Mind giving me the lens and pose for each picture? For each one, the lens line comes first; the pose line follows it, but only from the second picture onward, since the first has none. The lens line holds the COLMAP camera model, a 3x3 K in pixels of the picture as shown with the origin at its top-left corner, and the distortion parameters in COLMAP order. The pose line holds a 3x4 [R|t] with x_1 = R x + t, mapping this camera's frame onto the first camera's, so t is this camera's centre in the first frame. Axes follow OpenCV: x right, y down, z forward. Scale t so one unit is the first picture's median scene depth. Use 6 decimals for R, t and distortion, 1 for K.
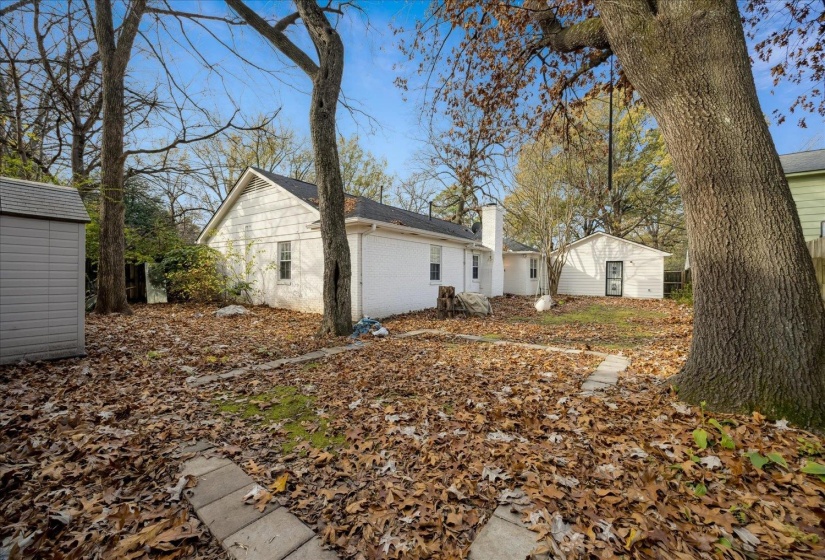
lens RADIAL K [[315.8, 0, 410.1], [0, 315.8, 282.2], [0, 0, 1]] dist [0.011141, 0.000337]
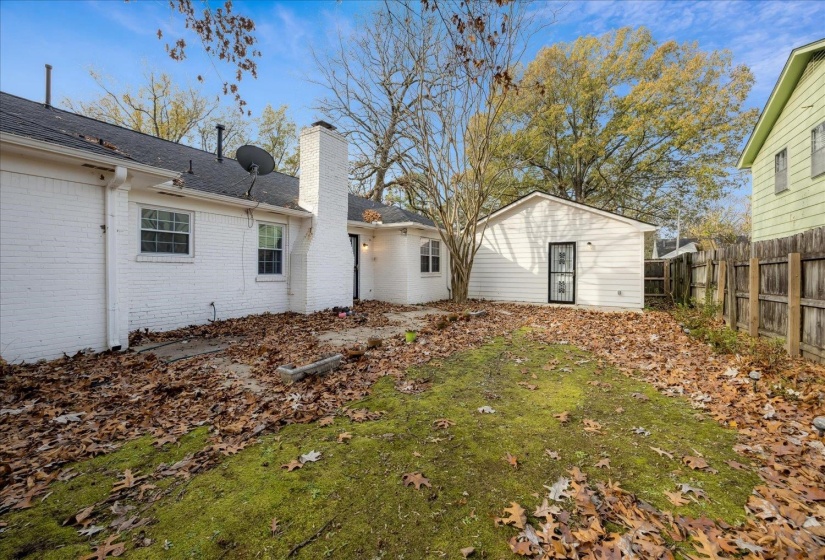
lens RADIAL K [[315.8, 0, 414.2], [0, 315.8, 274.7], [0, 0, 1]] dist [0.011141, 0.000337]
pose [[0.996622, -0.007851, 0.081750, 0.330149], [0.008735, 0.999907, -0.010469, -0.003901], [-0.081660, 0.011148, 0.996598, 0.450832]]
